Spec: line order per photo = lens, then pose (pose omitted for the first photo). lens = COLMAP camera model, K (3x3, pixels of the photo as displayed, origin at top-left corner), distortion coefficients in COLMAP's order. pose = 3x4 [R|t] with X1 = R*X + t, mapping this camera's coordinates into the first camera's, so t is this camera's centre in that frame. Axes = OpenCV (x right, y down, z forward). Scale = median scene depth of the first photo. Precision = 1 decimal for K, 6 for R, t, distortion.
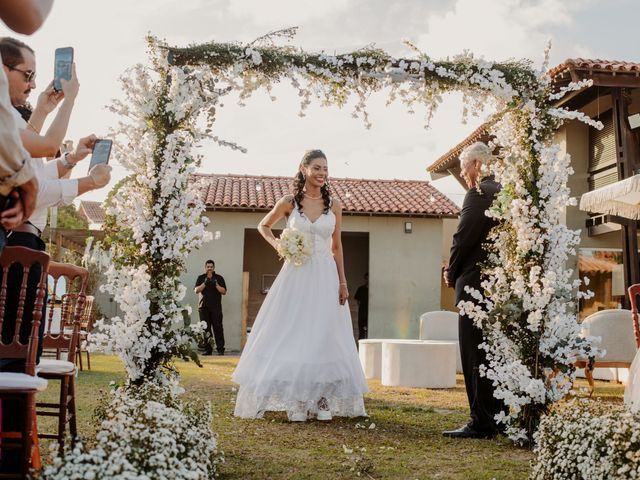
lens RADIAL K [[1018.2, 0, 320.1], [0, 1018.2, 240.2], [0, 0, 1]] dist [-0.048021, -0.014927]
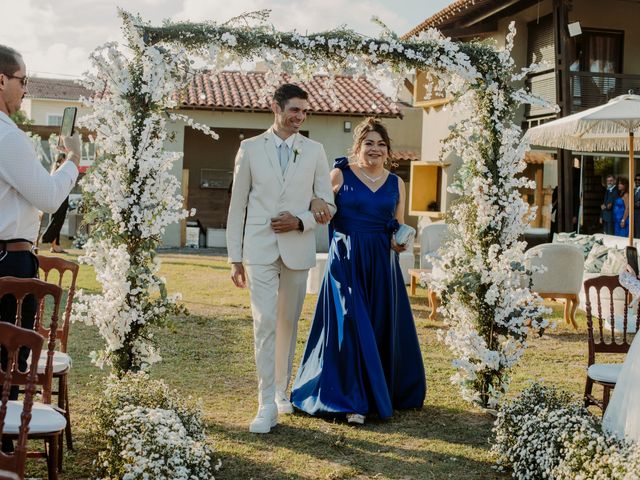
lens RADIAL K [[1018.2, 0, 320.1], [0, 1018.2, 240.2], [0, 0, 1]] dist [-0.048021, -0.014927]
pose [[0.997670, 0.005454, 0.068004, -0.041094], [-0.013507, 0.992859, 0.118528, -0.099442], [-0.066872, -0.119170, 0.990619, -0.040529]]
